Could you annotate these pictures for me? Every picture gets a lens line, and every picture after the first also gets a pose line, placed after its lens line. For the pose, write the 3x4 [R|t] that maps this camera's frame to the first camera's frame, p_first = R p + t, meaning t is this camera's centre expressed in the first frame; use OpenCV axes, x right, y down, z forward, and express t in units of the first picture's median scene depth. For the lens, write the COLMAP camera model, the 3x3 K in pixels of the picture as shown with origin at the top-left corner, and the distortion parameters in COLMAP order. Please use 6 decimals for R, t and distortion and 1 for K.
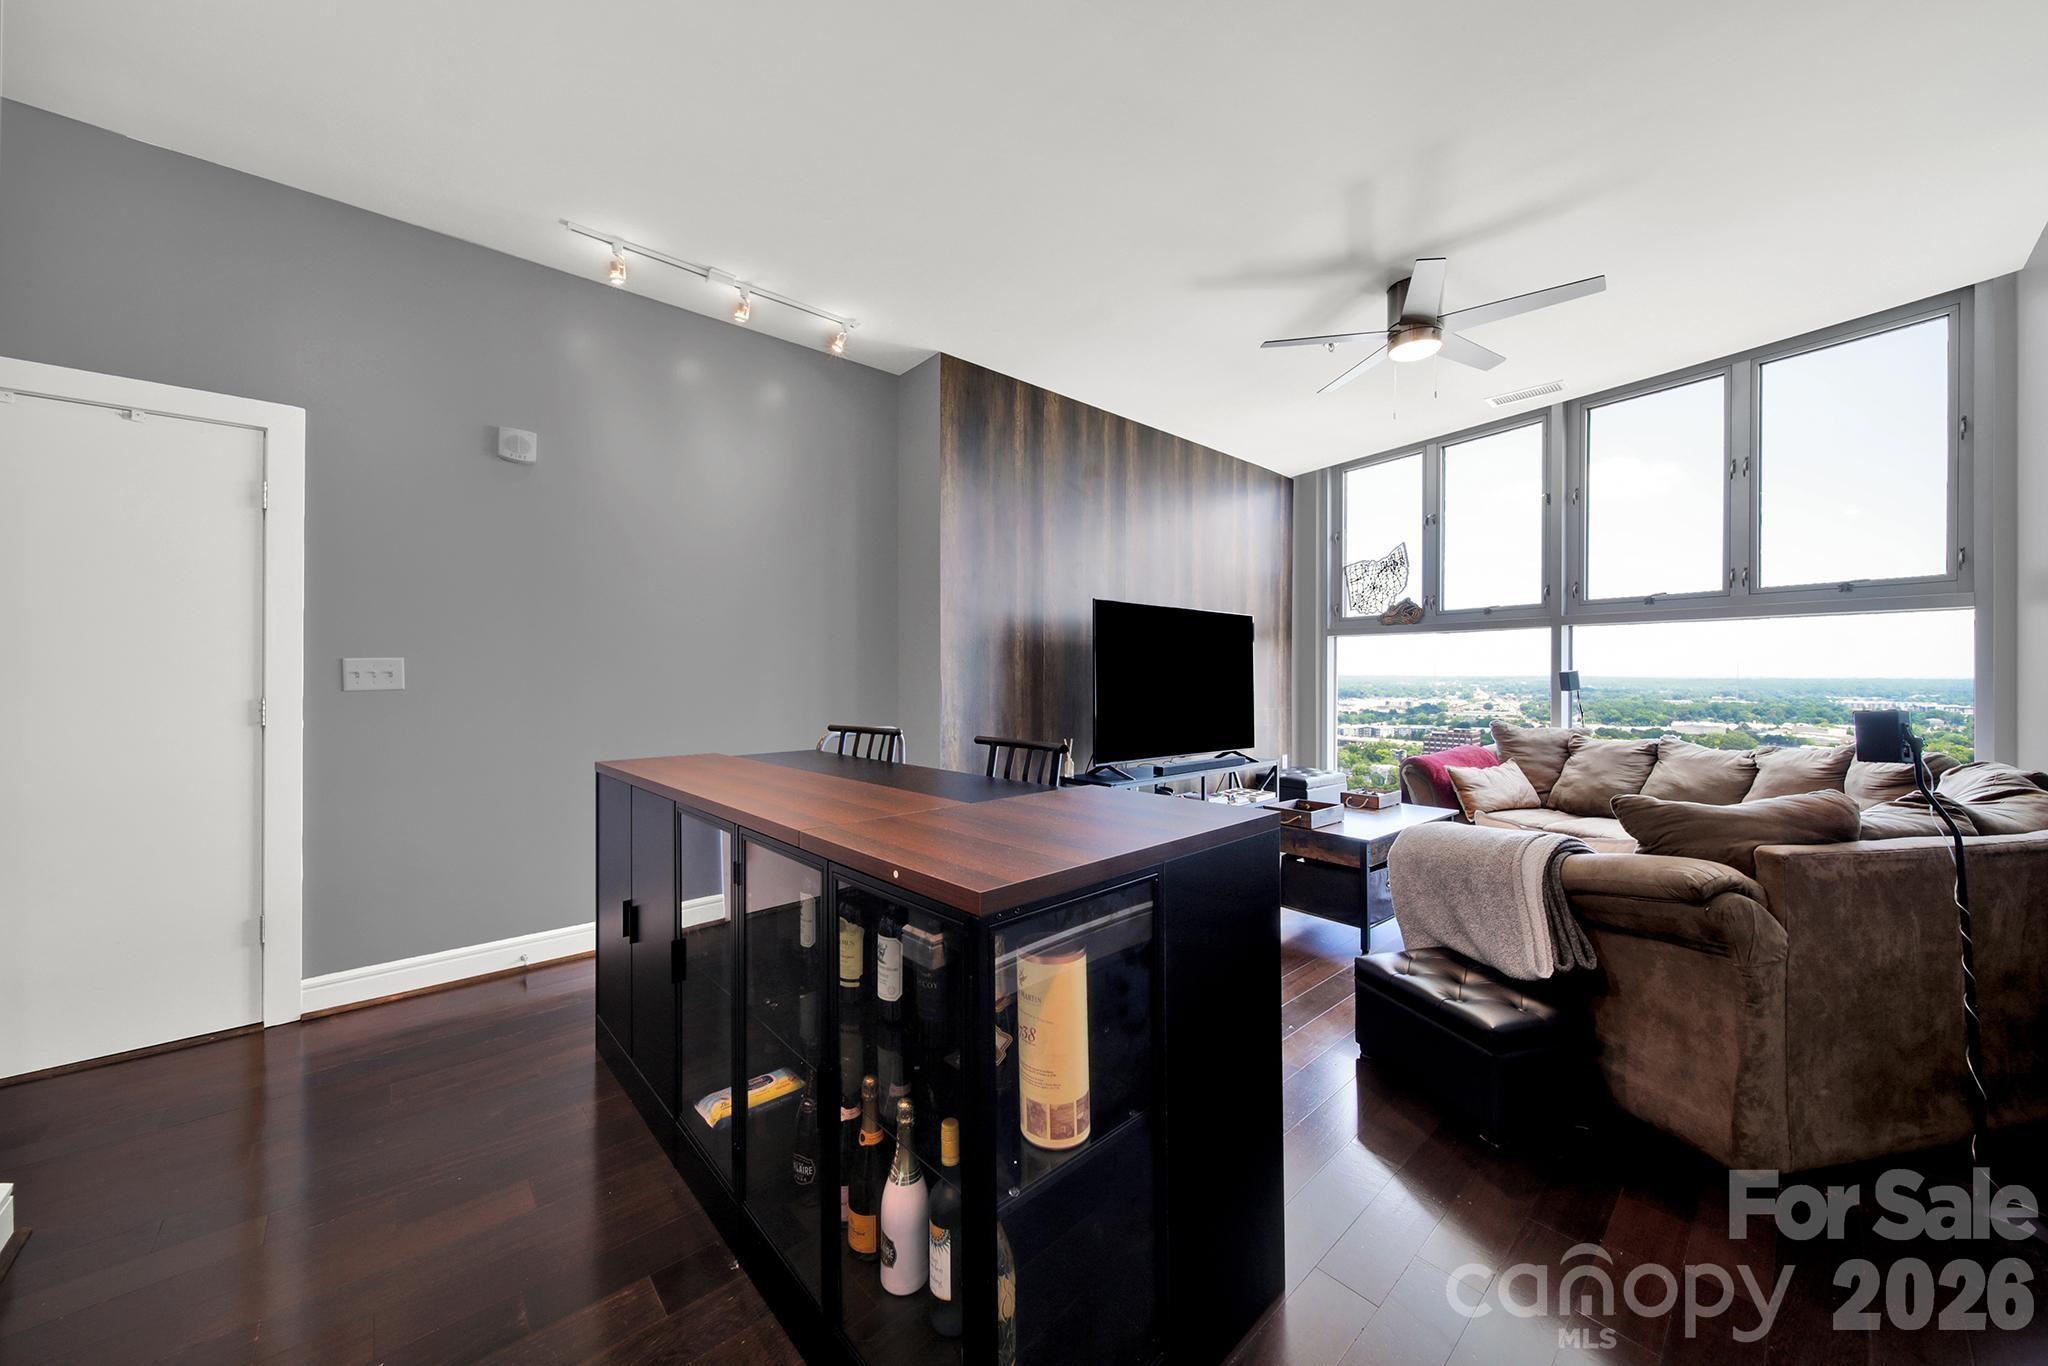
lens RADIAL K [[726.4, 0, 1025.0], [0, 726.4, 678.4], [0, 0, 1]] dist [-0.002364, -0.000459]
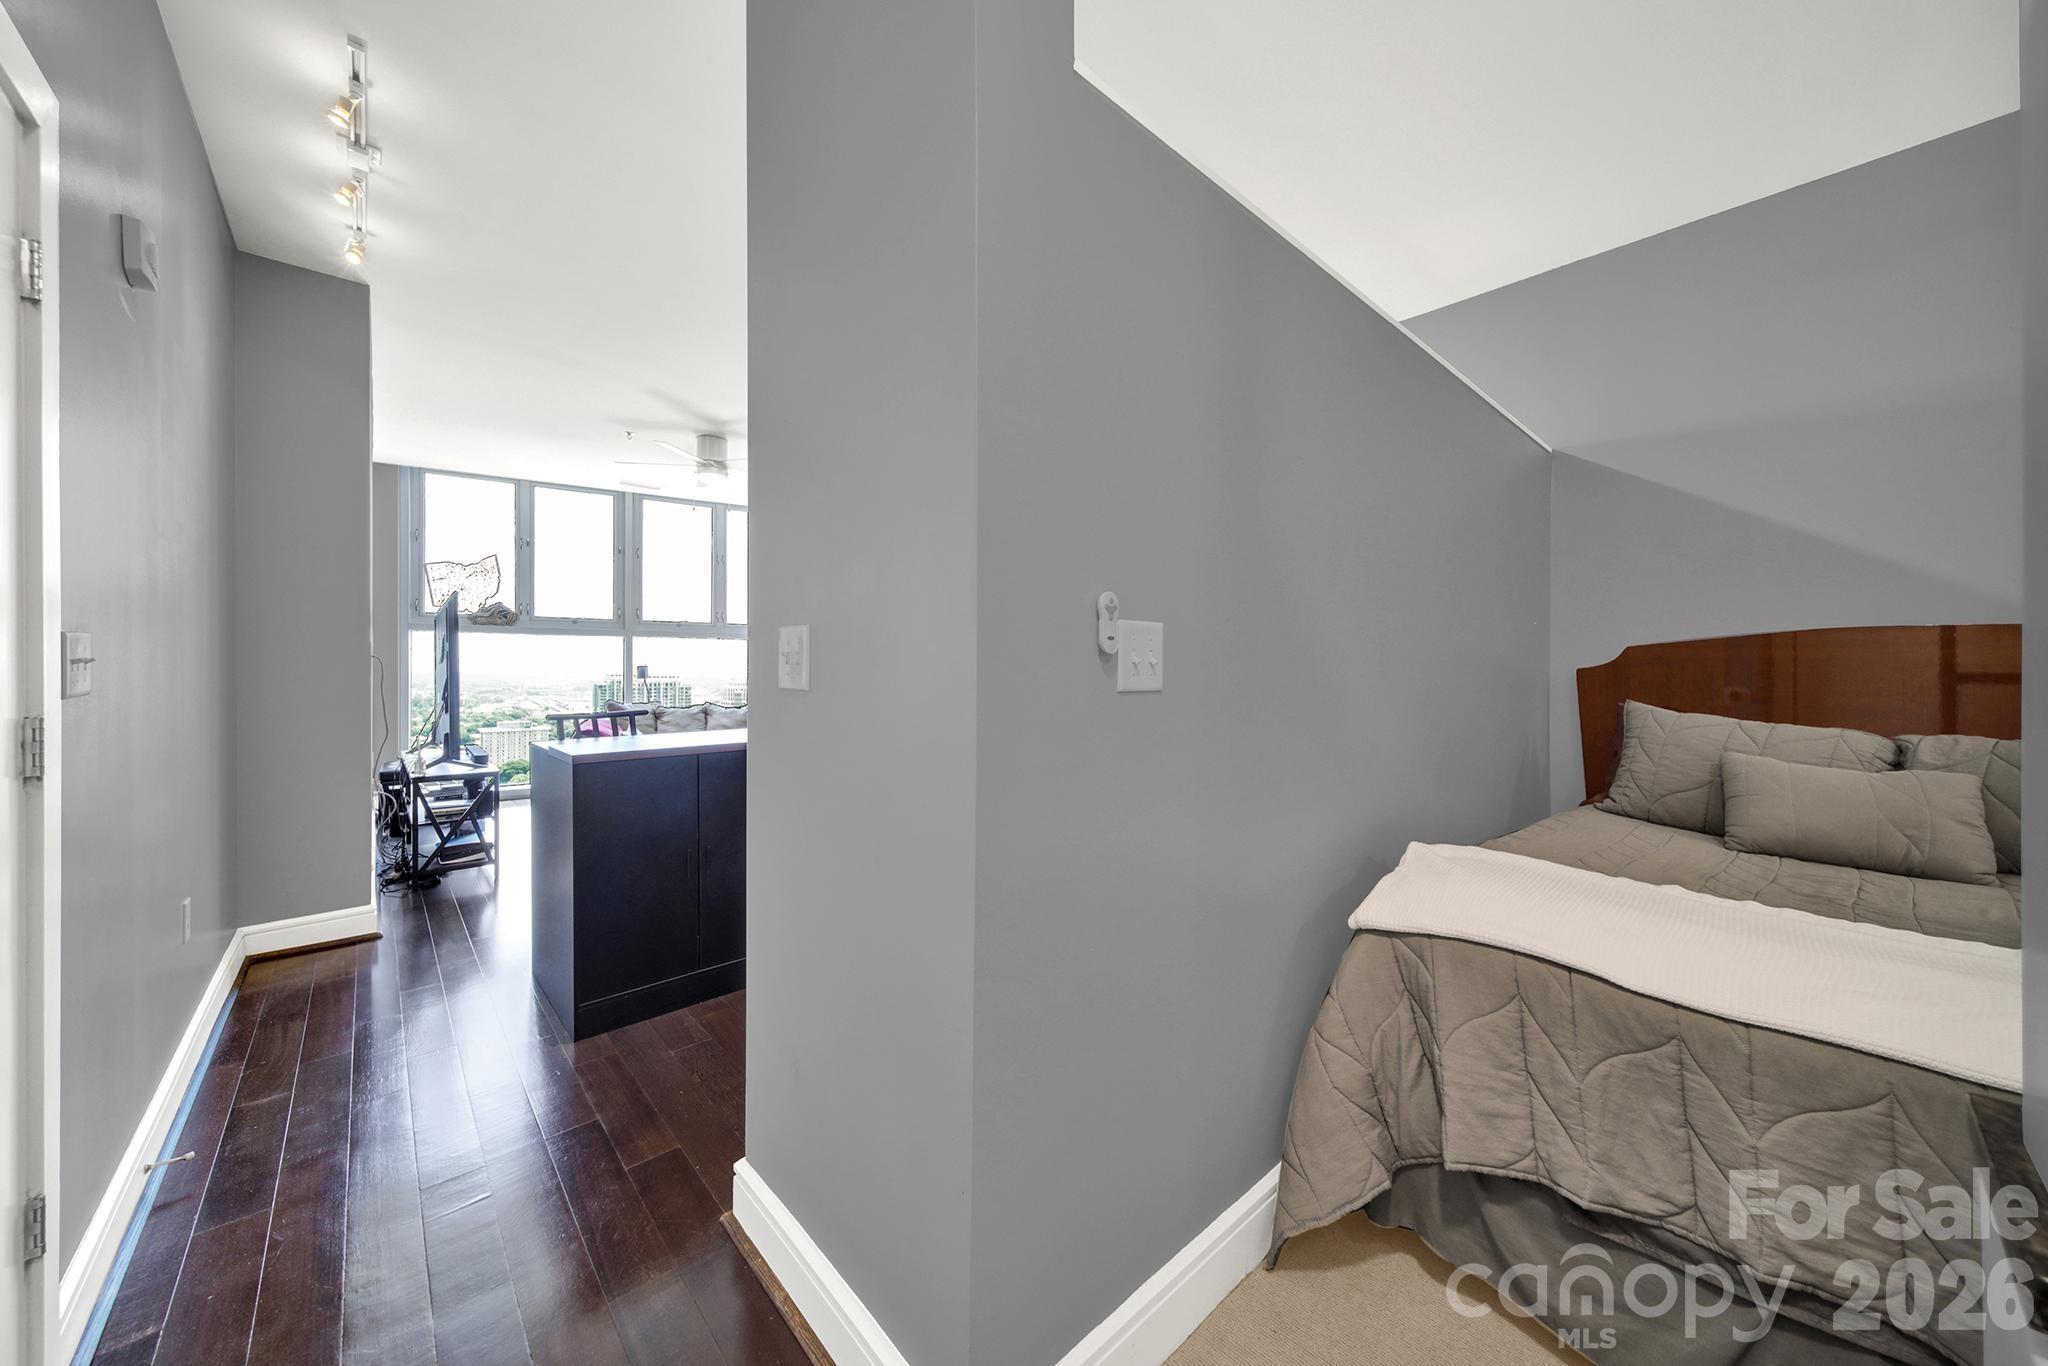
lens RADIAL K [[715.8, 0, 1020.5], [0, 715.8, 667.7], [0, 0, 1]] dist [0.000700, -0.001716]
pose [[0.004827, 0.000700, 0.999988, -0.793789], [0.005907, 0.999982, -0.000728, 0.000893], [-0.999971, 0.005910, 0.004823, 0.186839]]
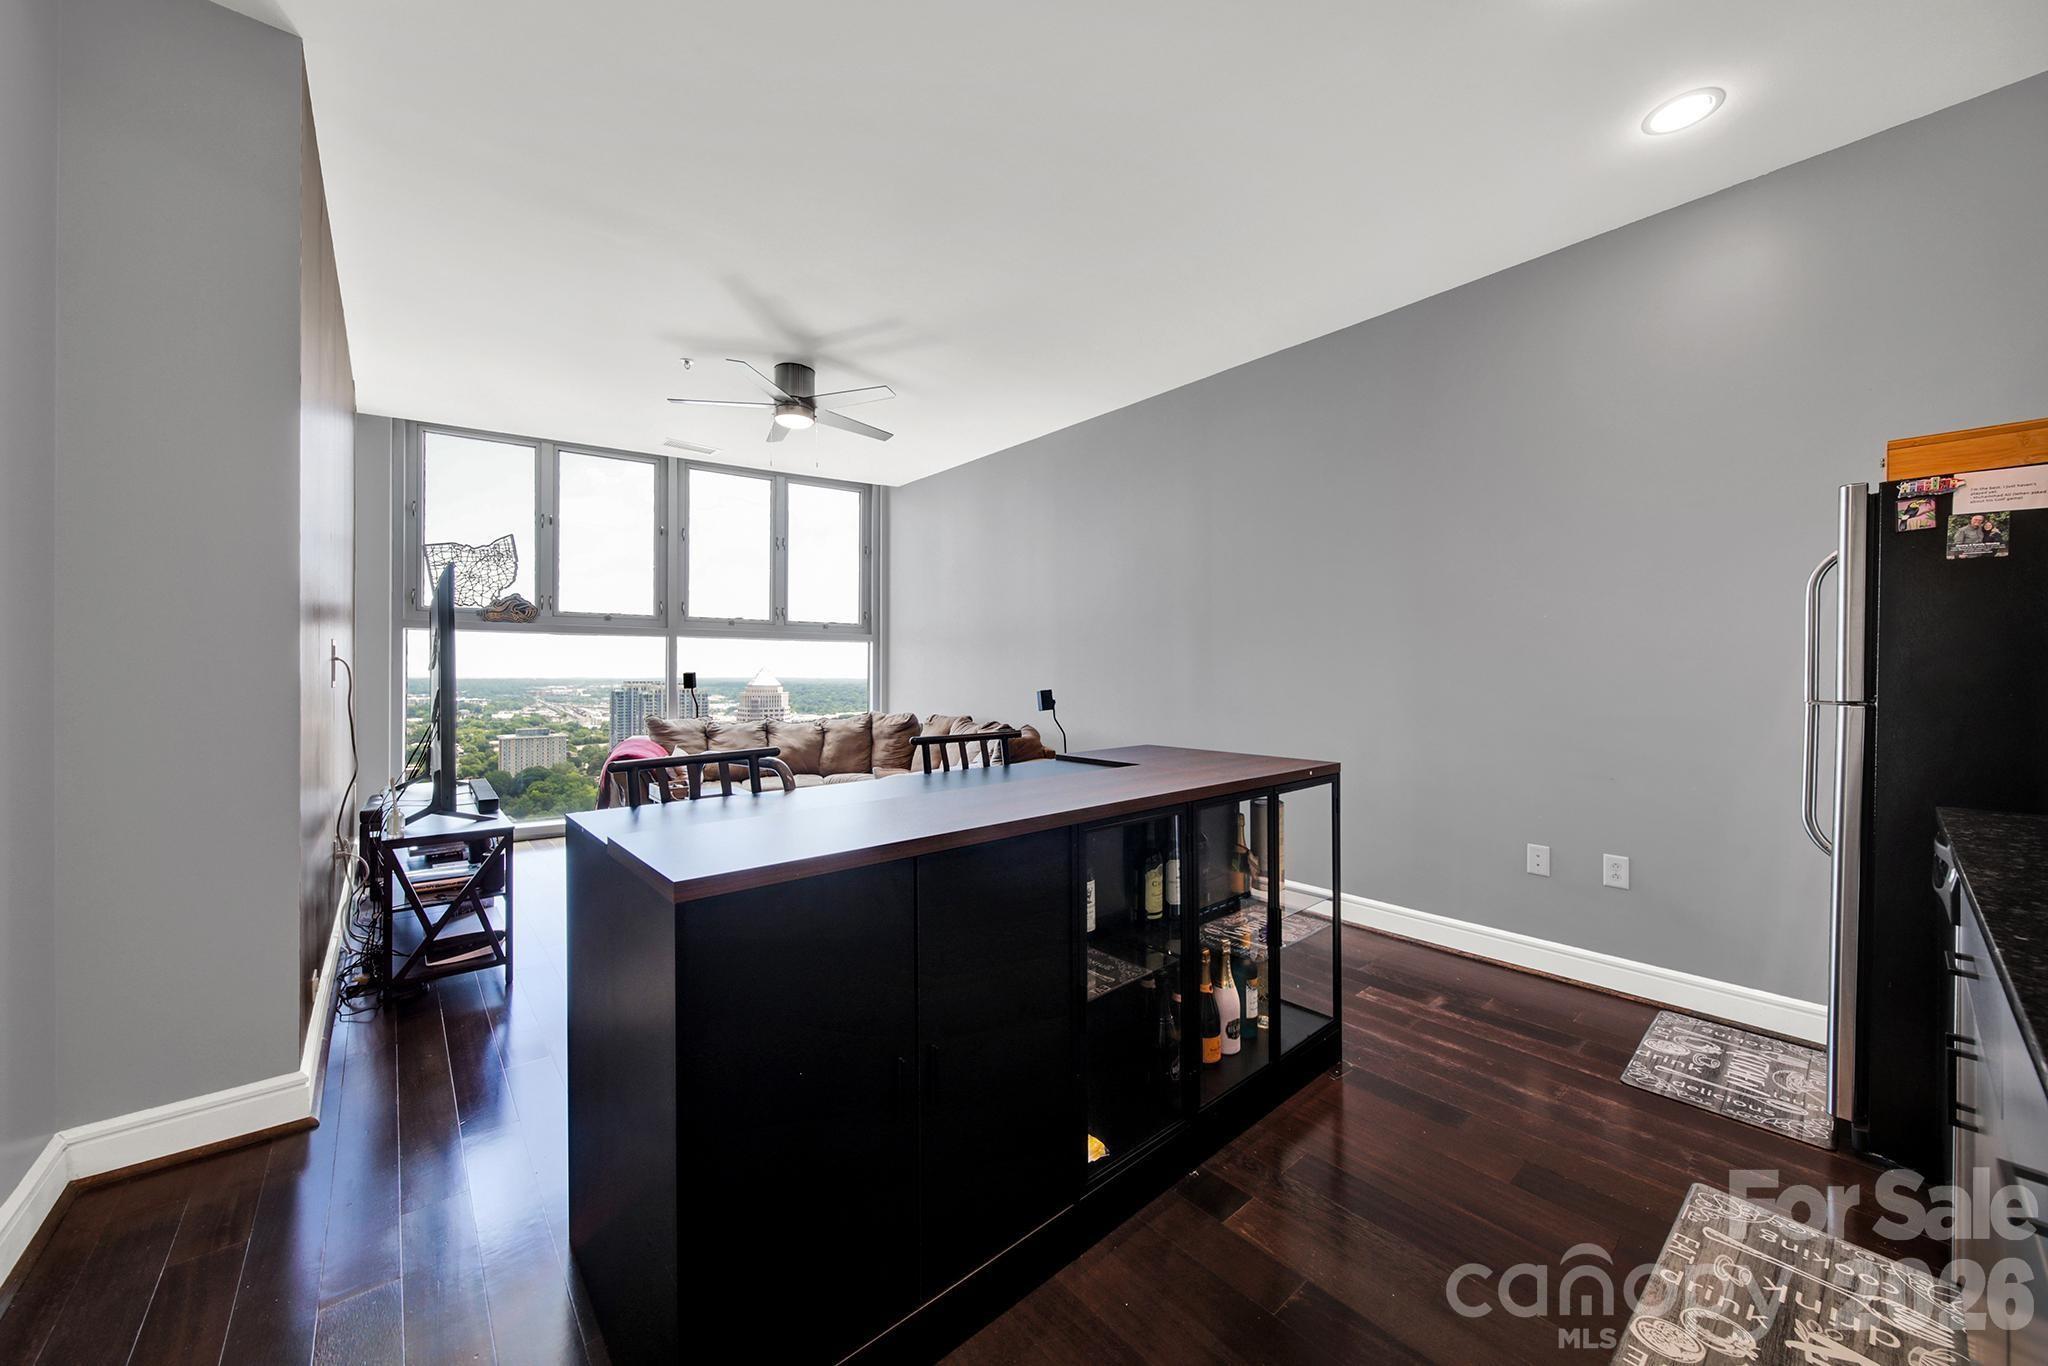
lens RADIAL K [[726.7, 0, 1023.9], [0, 726.7, 675.0], [0, 0, 1]] dist [-0.000677, -0.000045]
pose [[0.025553, 0.001446, 0.999672, -0.507730], [0.004845, 0.999987, -0.001570, -0.000516], [-0.999662, 0.004883, 0.025545, 0.393743]]
